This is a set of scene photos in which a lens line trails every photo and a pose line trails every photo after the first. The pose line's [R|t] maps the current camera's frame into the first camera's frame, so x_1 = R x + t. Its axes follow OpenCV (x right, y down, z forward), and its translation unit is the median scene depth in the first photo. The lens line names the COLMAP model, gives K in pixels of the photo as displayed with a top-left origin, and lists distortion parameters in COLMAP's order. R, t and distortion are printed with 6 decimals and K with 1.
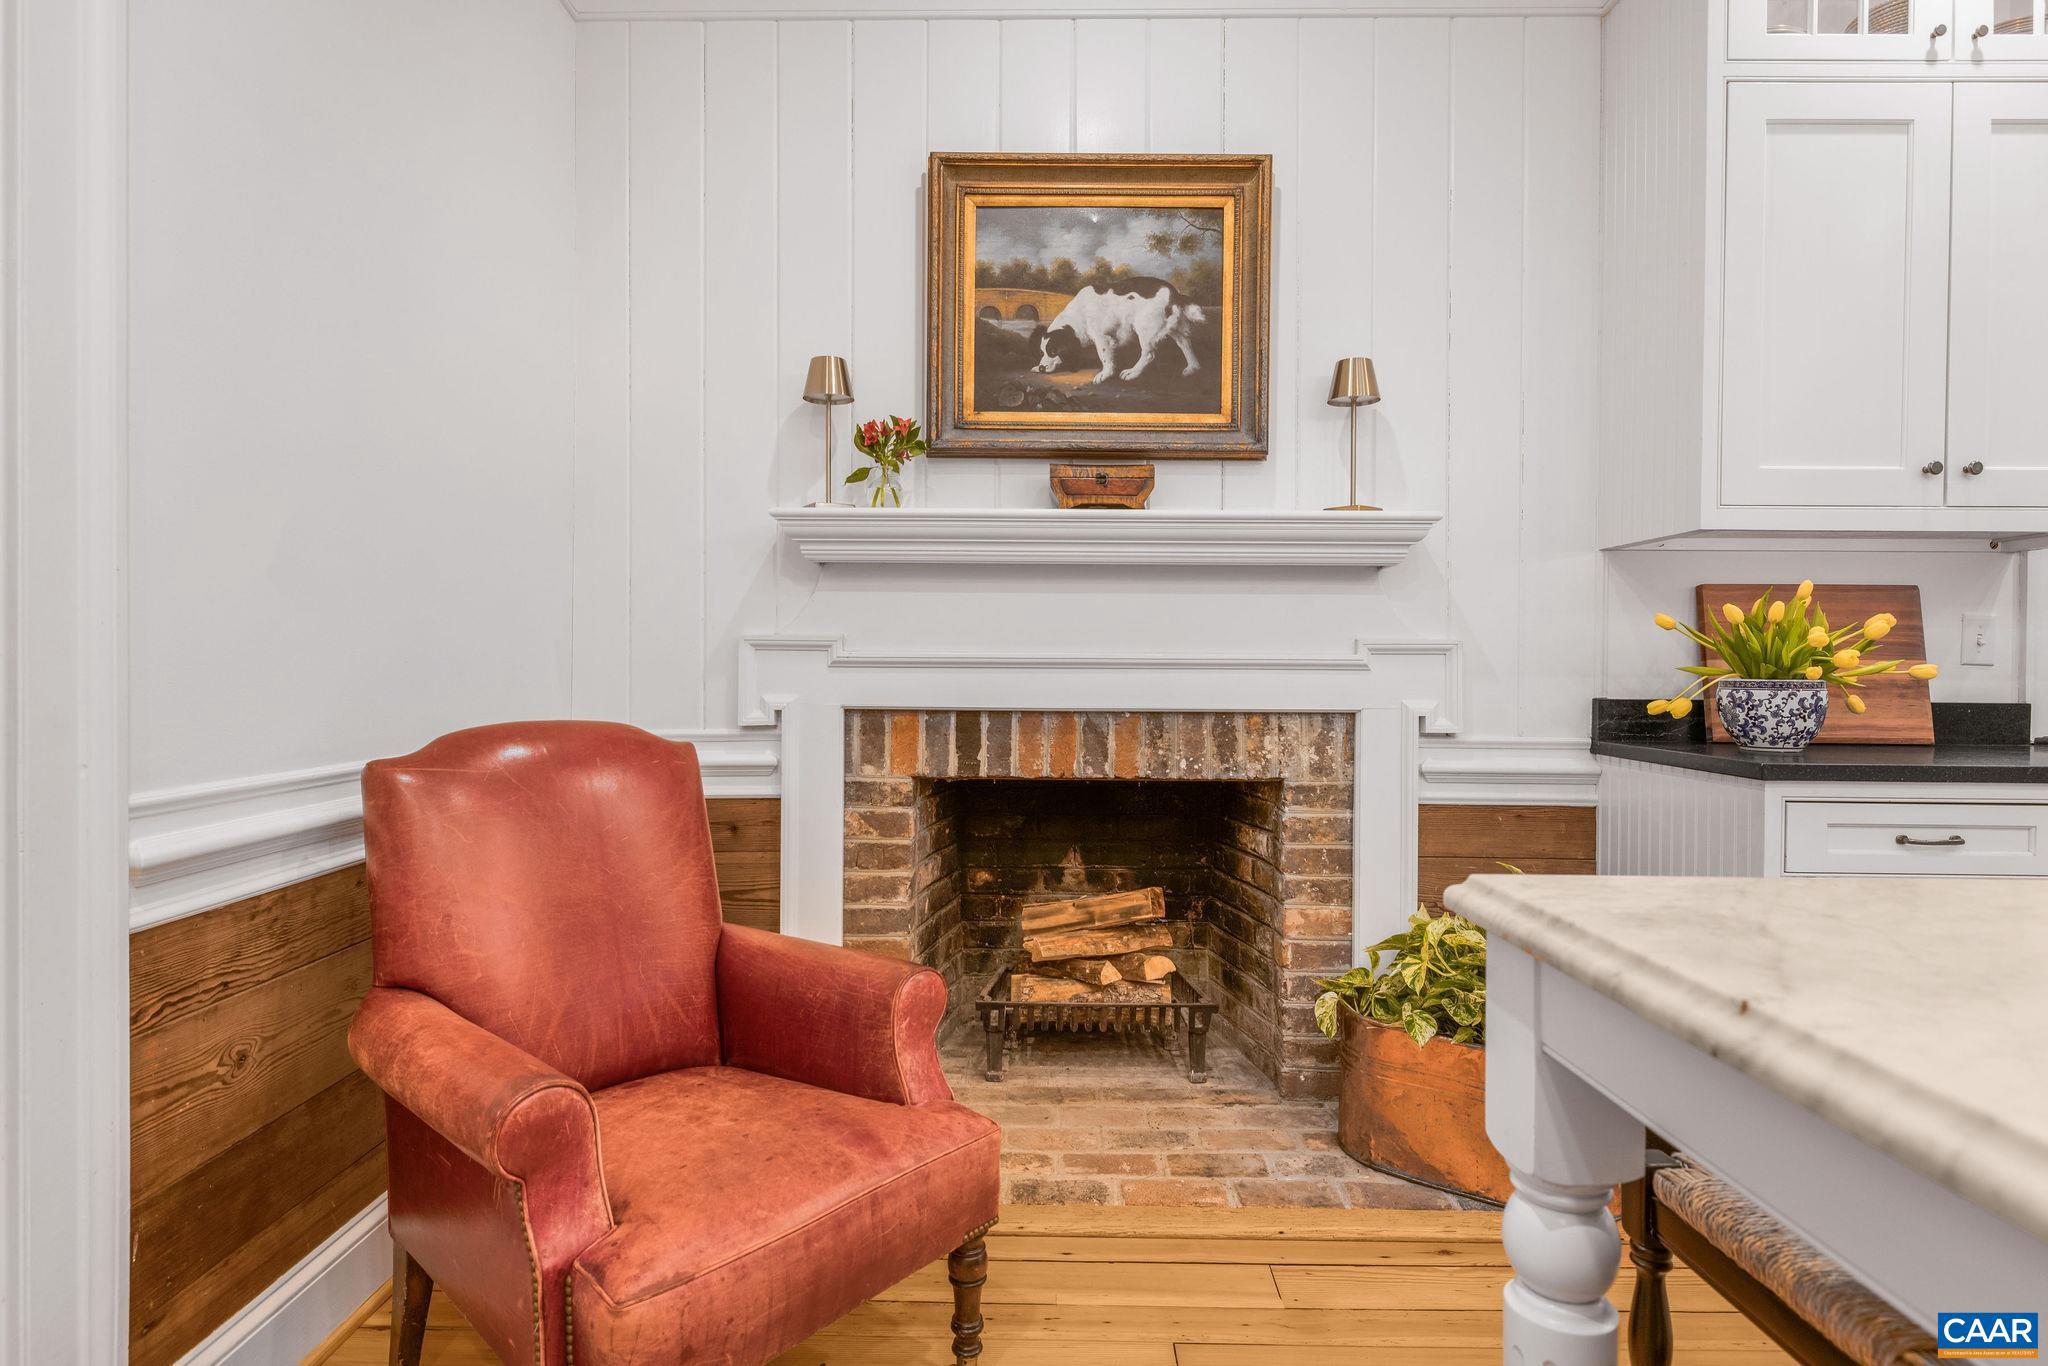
lens RADIAL K [[1097.5, 0, 1017.9], [0, 1097.5, 673.6], [0, 0, 1]] dist [0.000096, 0.000787]
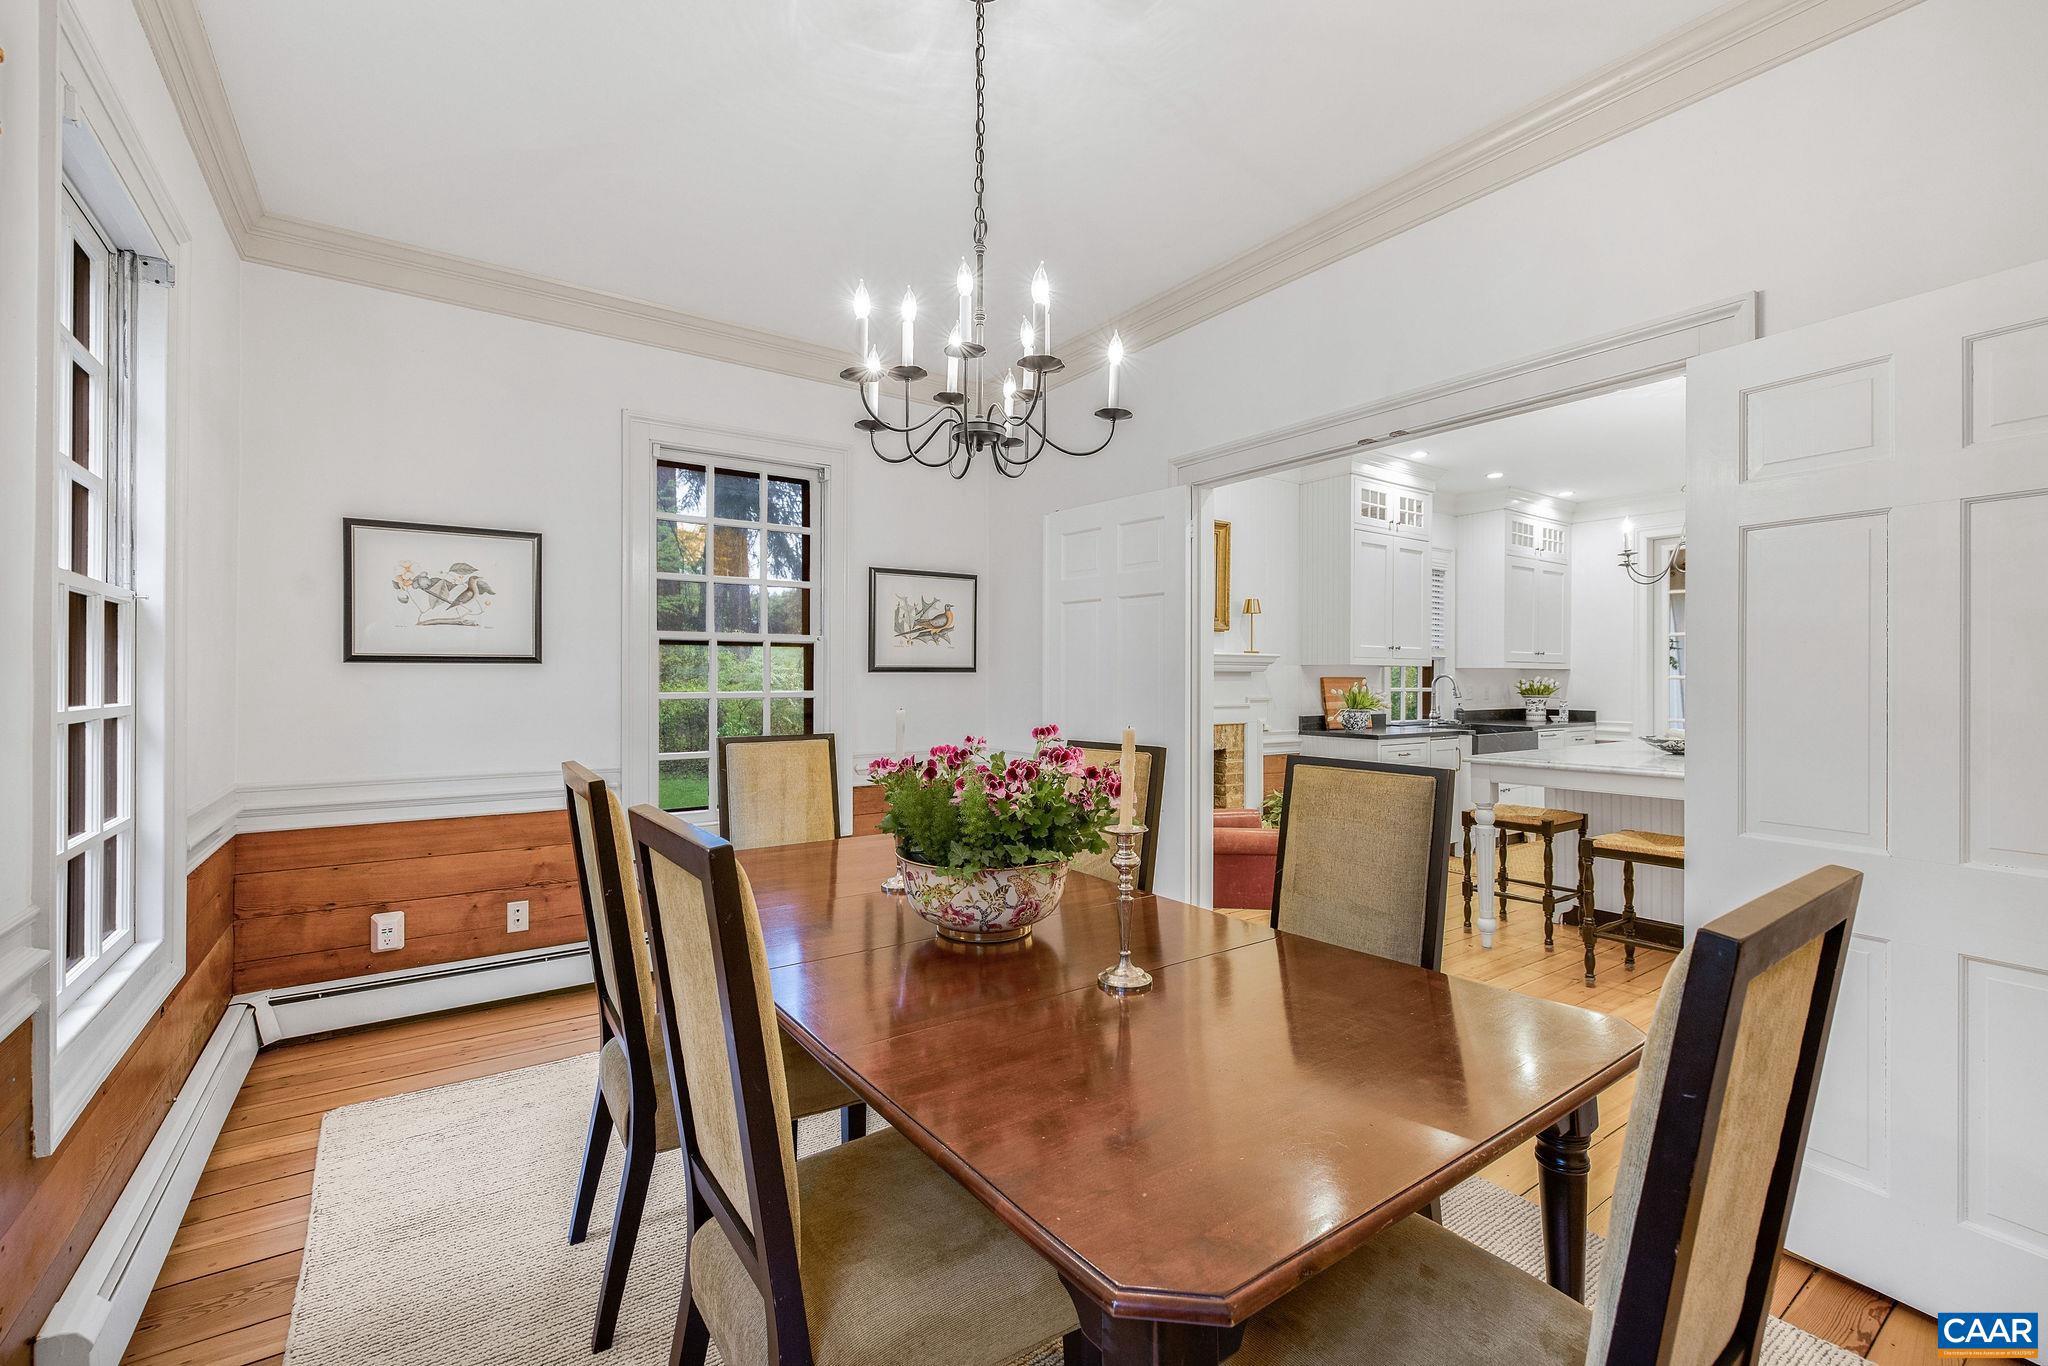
lens RADIAL K [[869.7, 0, 1018.5], [0, 869.7, 674.1], [0, 0, 1]] dist [0.002041, 0.000735]
pose [[0.812090, -0.001500, 0.583531, -1.439155], [0.007070, 0.999949, -0.007269, -0.077670], [-0.583490, 0.010028, 0.812058, -0.448696]]
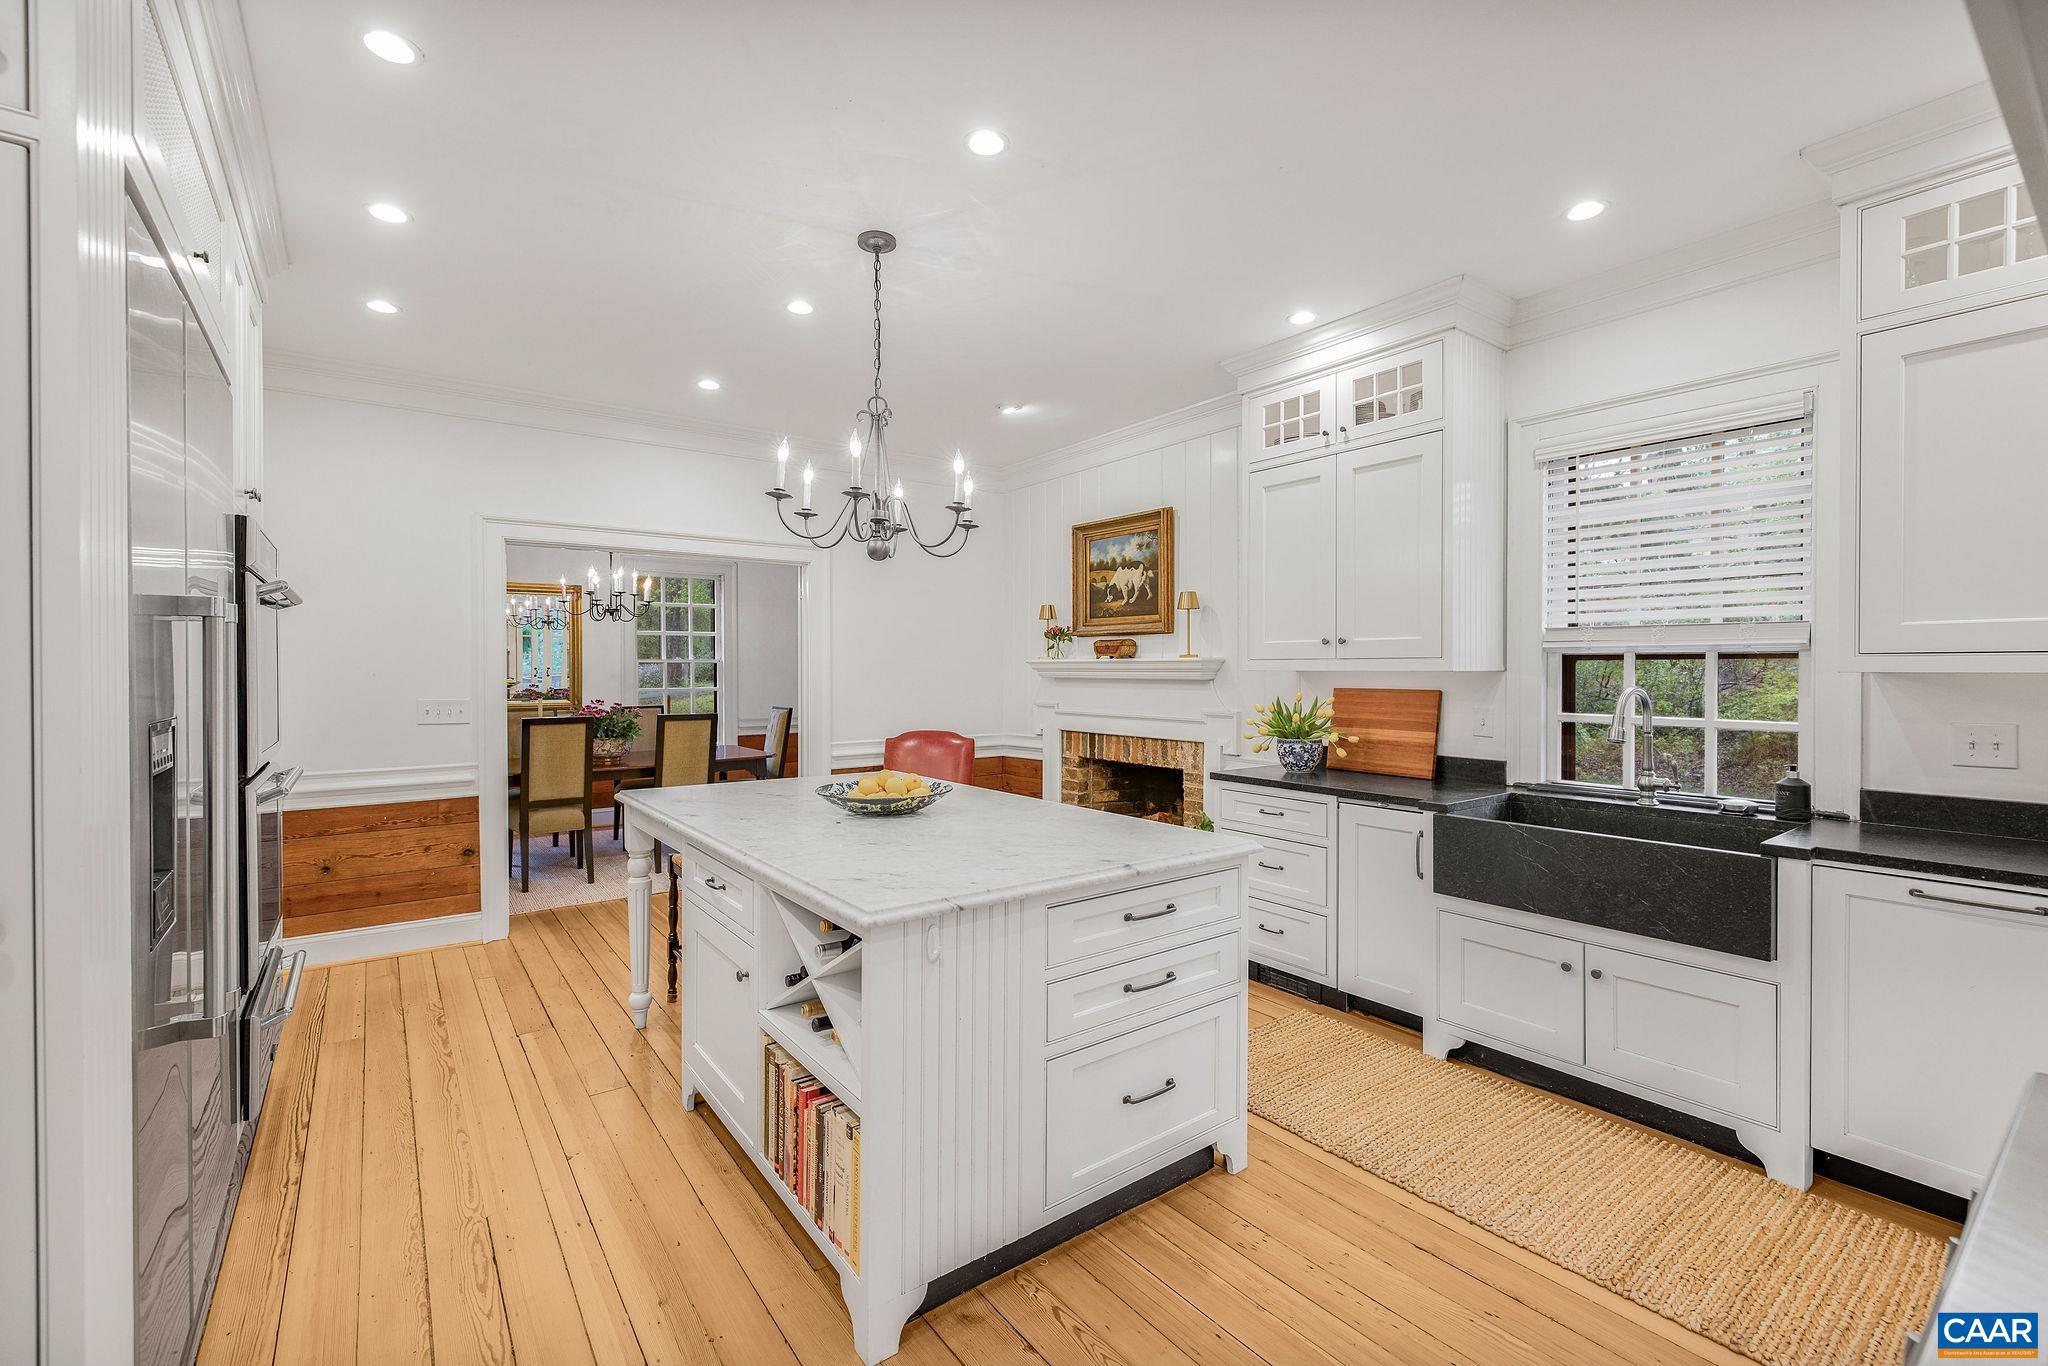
lens RADIAL K [[869.7, 0, 1018.5], [0, 869.7, 674.1], [0, 0, 1]] dist [0.002041, 0.000735]
pose [[0.604955, -0.002532, -0.796256, 1.512854], [0.000714, 0.999996, -0.002637, -0.101766], [0.796259, 0.001027, 0.604954, -0.394068]]
